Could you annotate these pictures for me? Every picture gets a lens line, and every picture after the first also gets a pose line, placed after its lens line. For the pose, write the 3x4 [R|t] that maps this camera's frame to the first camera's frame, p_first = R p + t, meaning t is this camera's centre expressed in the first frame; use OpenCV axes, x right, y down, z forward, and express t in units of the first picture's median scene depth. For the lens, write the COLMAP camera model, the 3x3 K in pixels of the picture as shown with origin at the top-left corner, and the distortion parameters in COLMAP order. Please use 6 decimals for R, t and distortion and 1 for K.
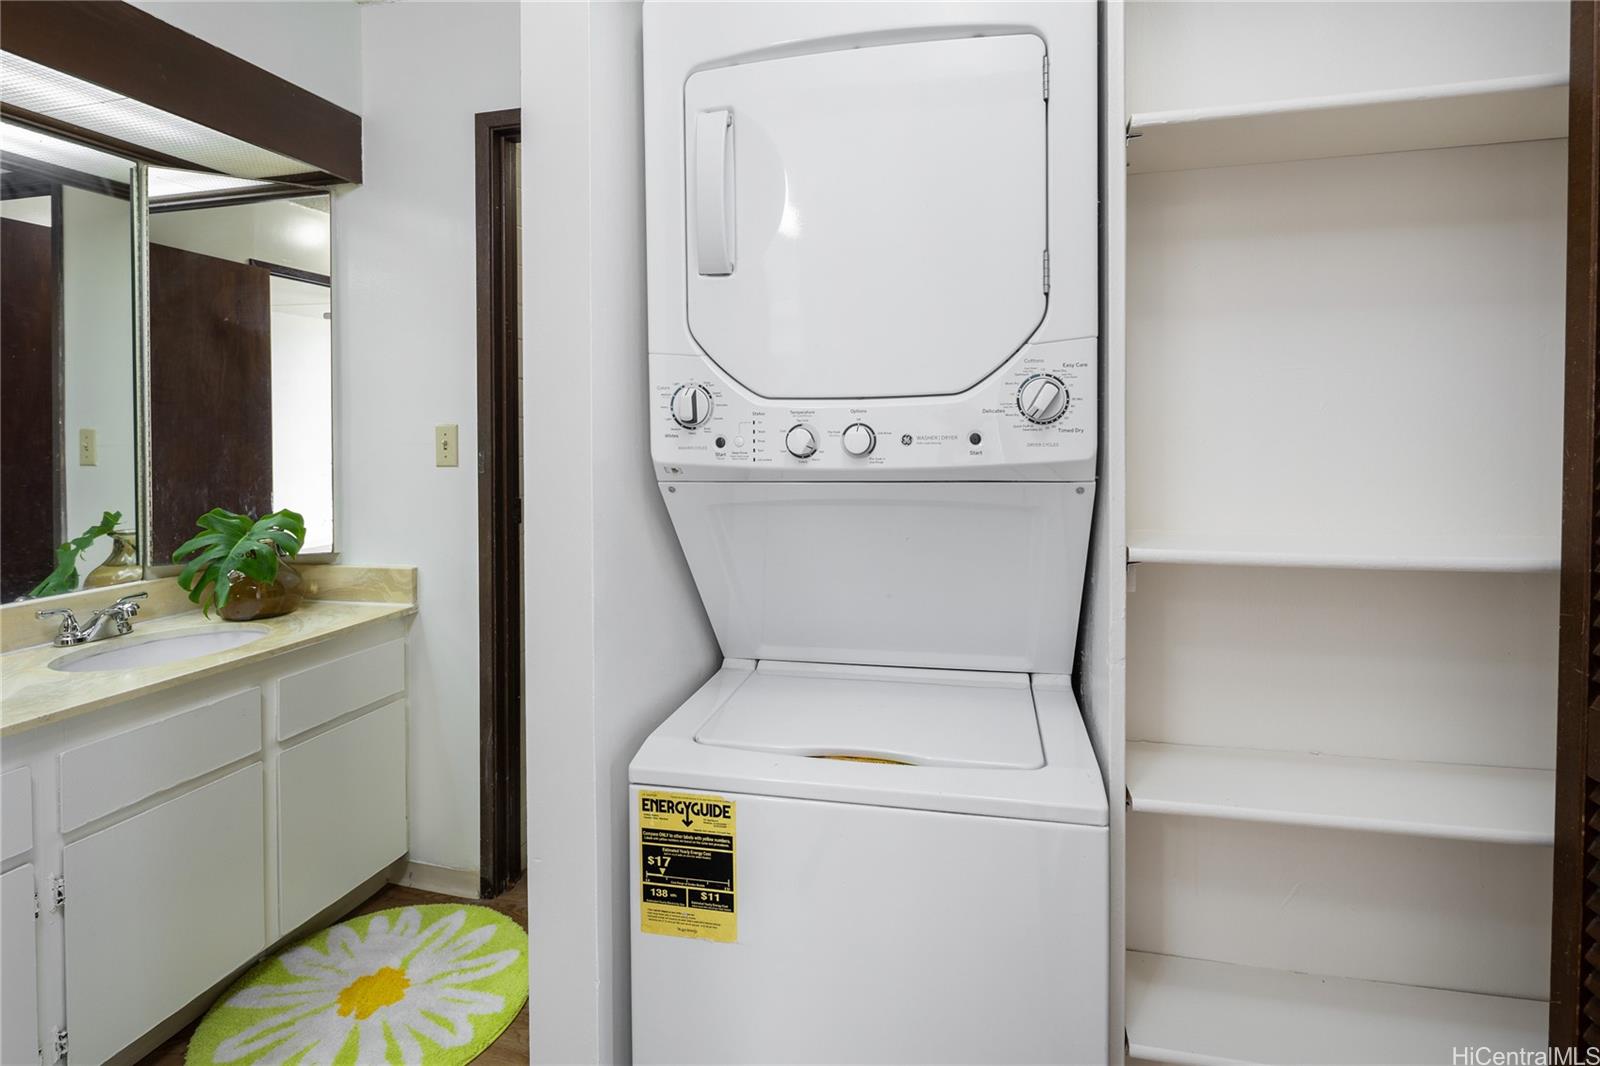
lens RADIAL K [[787.4, 0, 803.8], [0, 787.4, 428.7], [0, 0, 1]] dist [0.003967, -0.005859]
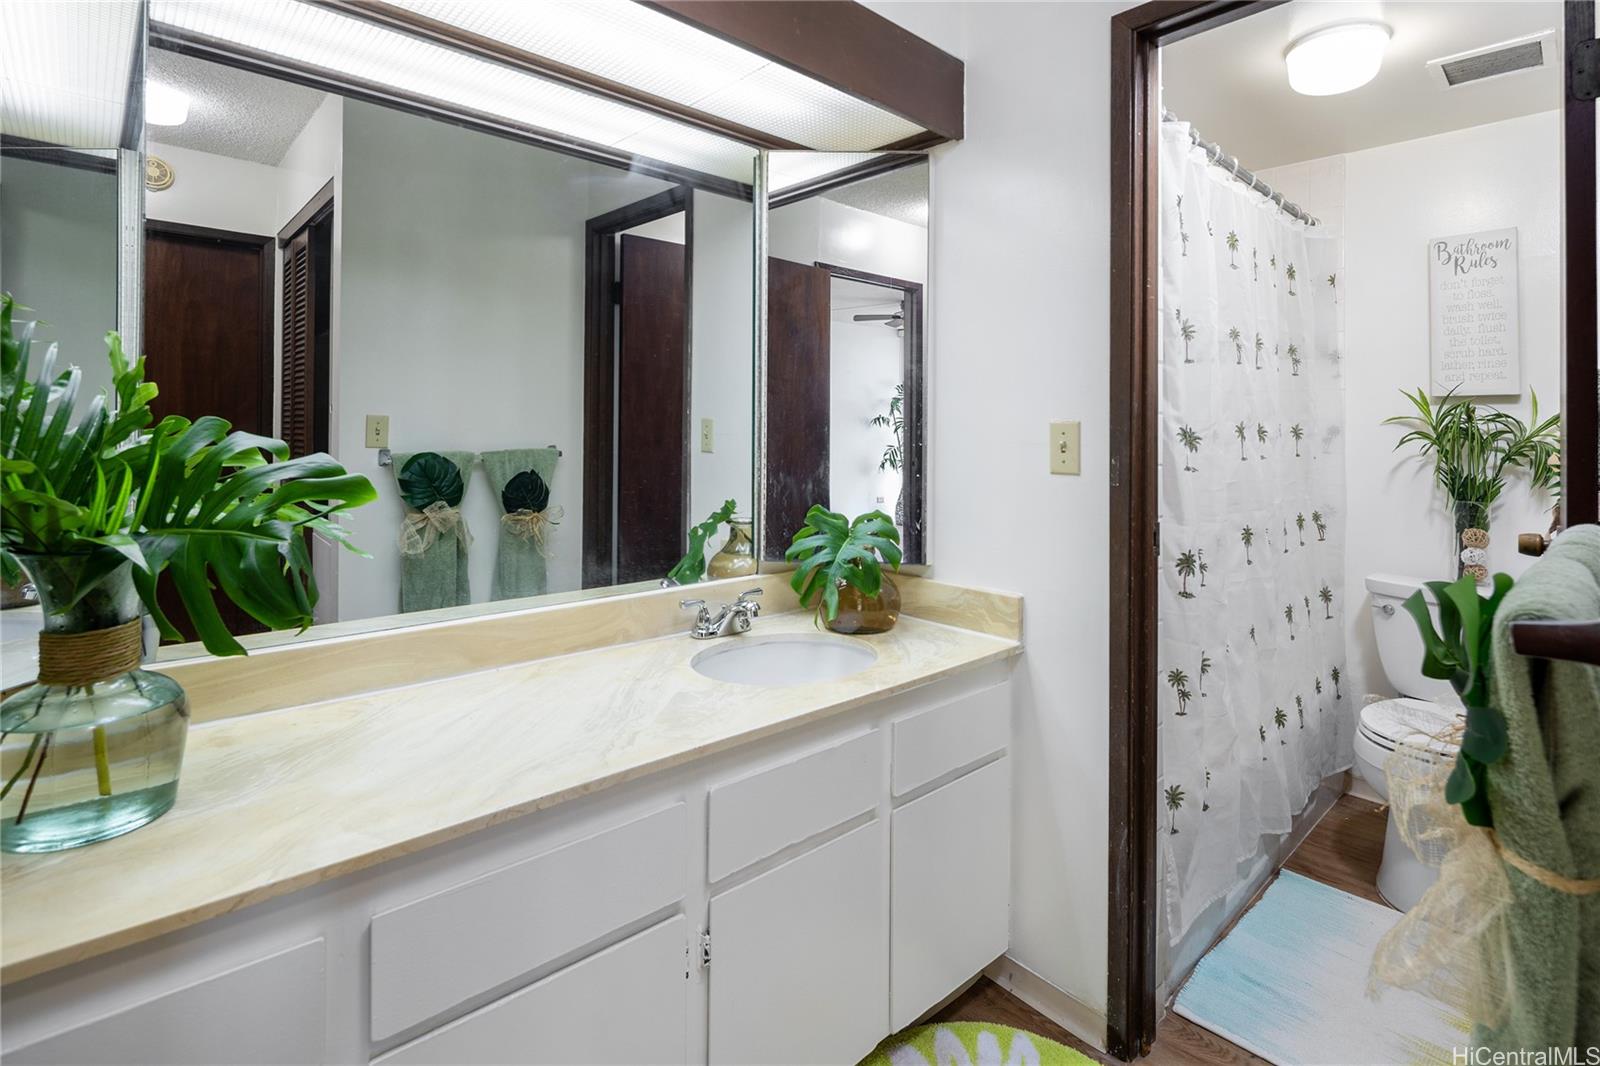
lens RADIAL K [[775.4, 0, 803.0], [0, 775.4, 430.6], [0, 0, 1]] dist [0.002263, -0.001828]
pose [[0.835965, 0.026114, -0.548161, -0.261456], [-0.023407, 0.999655, 0.011925, 0.001017], [0.548283, 0.002862, 0.836288, 0.219211]]
